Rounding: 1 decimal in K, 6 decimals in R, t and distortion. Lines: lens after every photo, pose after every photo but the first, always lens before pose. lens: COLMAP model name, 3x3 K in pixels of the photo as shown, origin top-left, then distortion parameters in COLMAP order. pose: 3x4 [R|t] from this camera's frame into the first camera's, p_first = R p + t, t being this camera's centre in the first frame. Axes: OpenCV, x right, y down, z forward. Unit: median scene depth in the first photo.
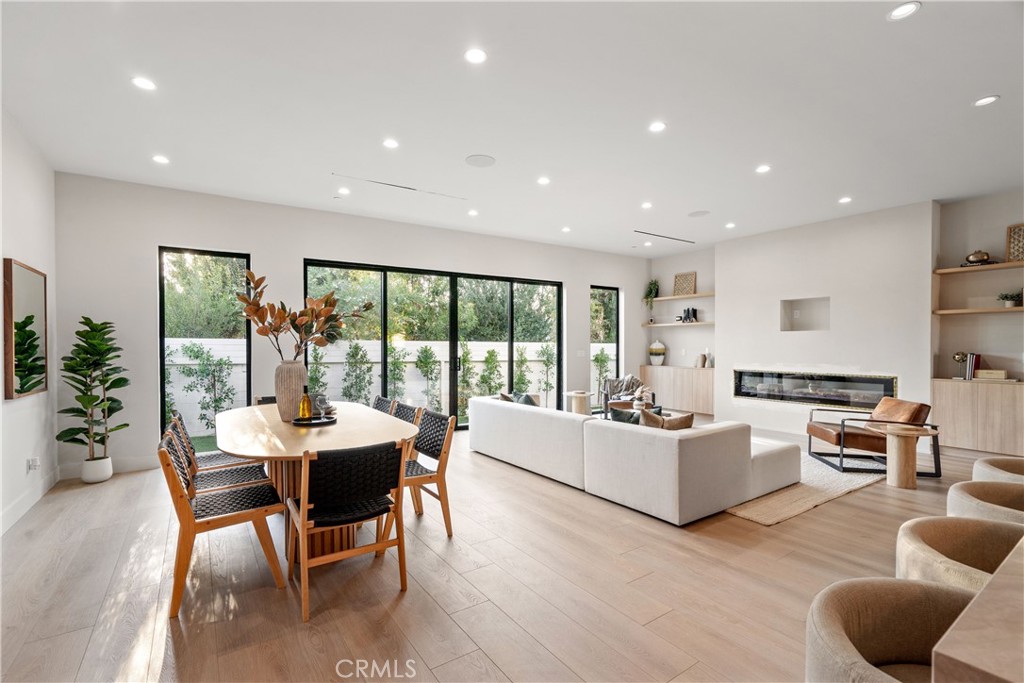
lens RADIAL K [[467.1, 0, 514.4], [0, 467.1, 345.7], [0, 0, 1]] dist [-0.005154, 0.001887]
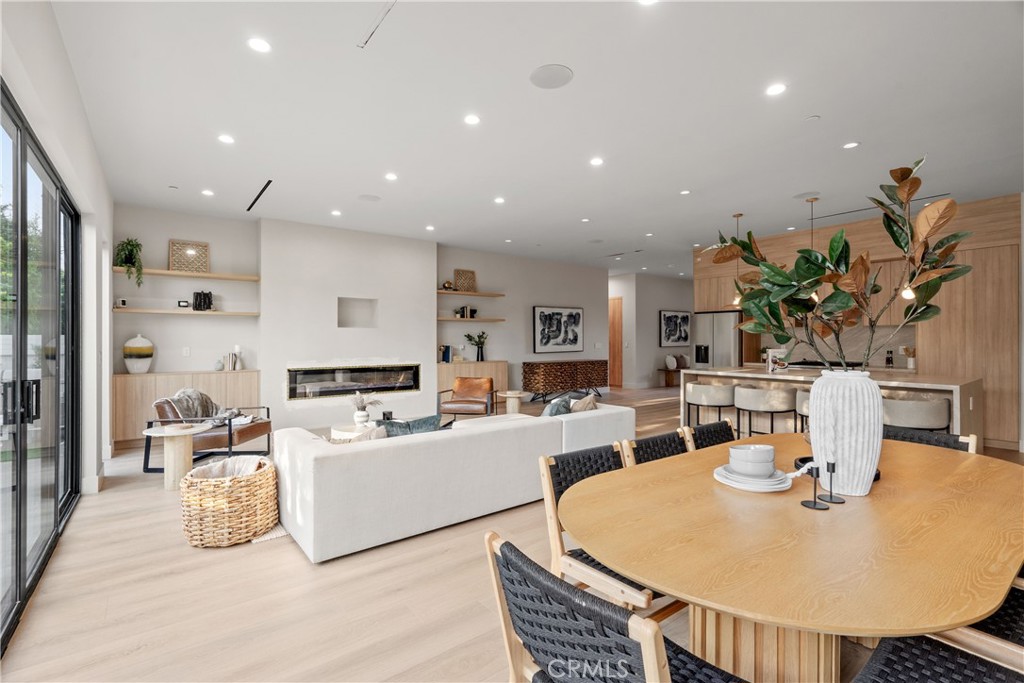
lens RADIAL K [[467.1, 0, 506.4], [0, 467.1, 340.0], [0, 0, 1]] dist [-0.005154, 0.001887]
pose [[-0.056701, -0.000707, 0.998391, -0.439300], [0.004889, 0.999988, 0.000986, -0.002609], [-0.998379, 0.004937, -0.056696, 0.641523]]
